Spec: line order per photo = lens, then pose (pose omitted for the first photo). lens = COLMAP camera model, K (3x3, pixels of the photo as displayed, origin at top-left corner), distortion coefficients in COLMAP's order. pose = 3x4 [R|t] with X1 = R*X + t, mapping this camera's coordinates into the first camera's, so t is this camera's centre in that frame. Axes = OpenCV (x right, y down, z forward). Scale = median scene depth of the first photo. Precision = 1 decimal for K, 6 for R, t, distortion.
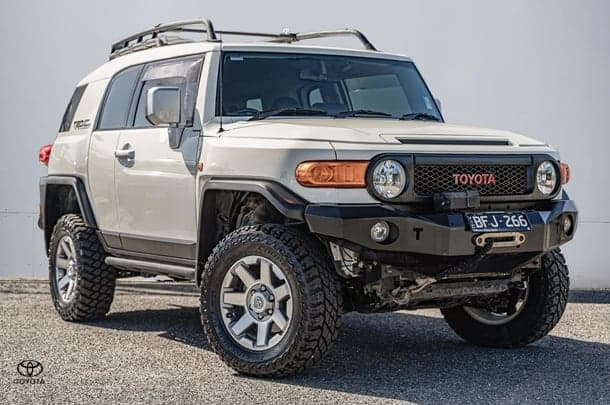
lens RADIAL K [[1171.5, 0, 305.0], [0, 1171.5, 202.5], [0, 0, 1]] dist [0.031759, 0.039217]
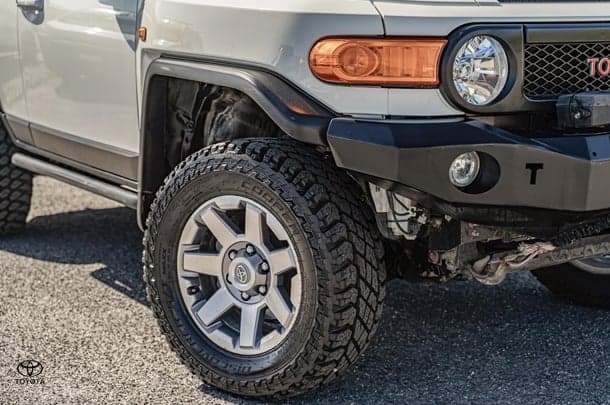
lens RADIAL K [[1171.5, 0, 305.0], [0, 1171.5, 202.5], [0, 0, 1]] dist [0.031759, 0.039217]
pose [[0.999759, 0.000099, 0.021945, -0.021651], [-0.003484, 0.988024, 0.154264, -0.042178], [-0.021667, -0.154303, 0.987786, 0.435834]]
